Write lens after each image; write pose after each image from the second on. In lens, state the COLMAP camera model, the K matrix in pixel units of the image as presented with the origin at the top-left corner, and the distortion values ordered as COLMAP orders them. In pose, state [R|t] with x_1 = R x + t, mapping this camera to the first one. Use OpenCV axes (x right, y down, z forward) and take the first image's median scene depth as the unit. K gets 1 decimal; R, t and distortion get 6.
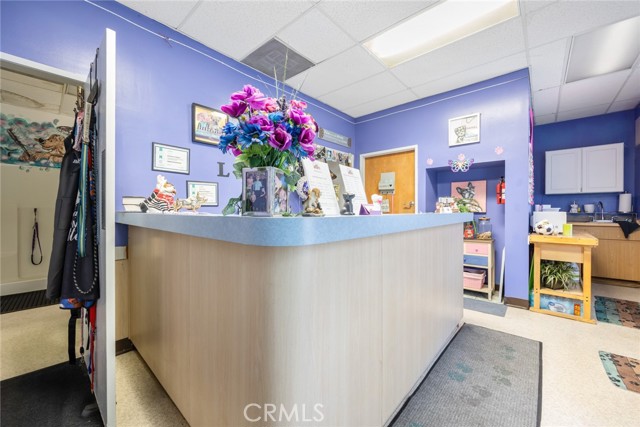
lens RADIAL K [[249.0, 0, 317.1], [0, 249.0, 211.2], [0, 0, 1]] dist [-0.007270, -0.000182]
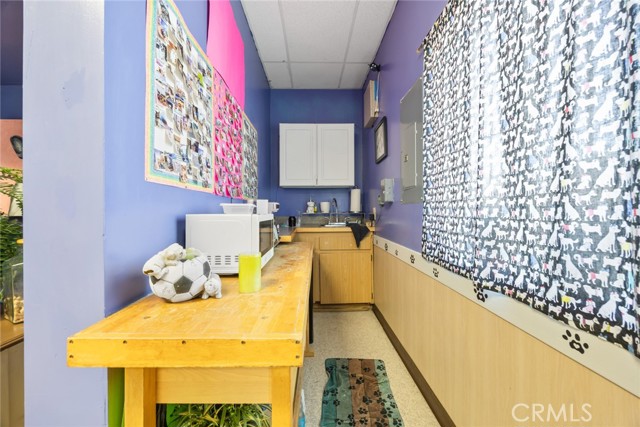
lens RADIAL K [[249.0, 0, 318.8], [0, 249.0, 210.2], [0, 0, 1]] dist [-0.007270, -0.000182]
pose [[0.722066, -0.005346, 0.691804, 0.603016], [0.008348, 0.999965, -0.000985, -0.002017], [-0.691774, 0.006486, 0.722085, 0.496732]]
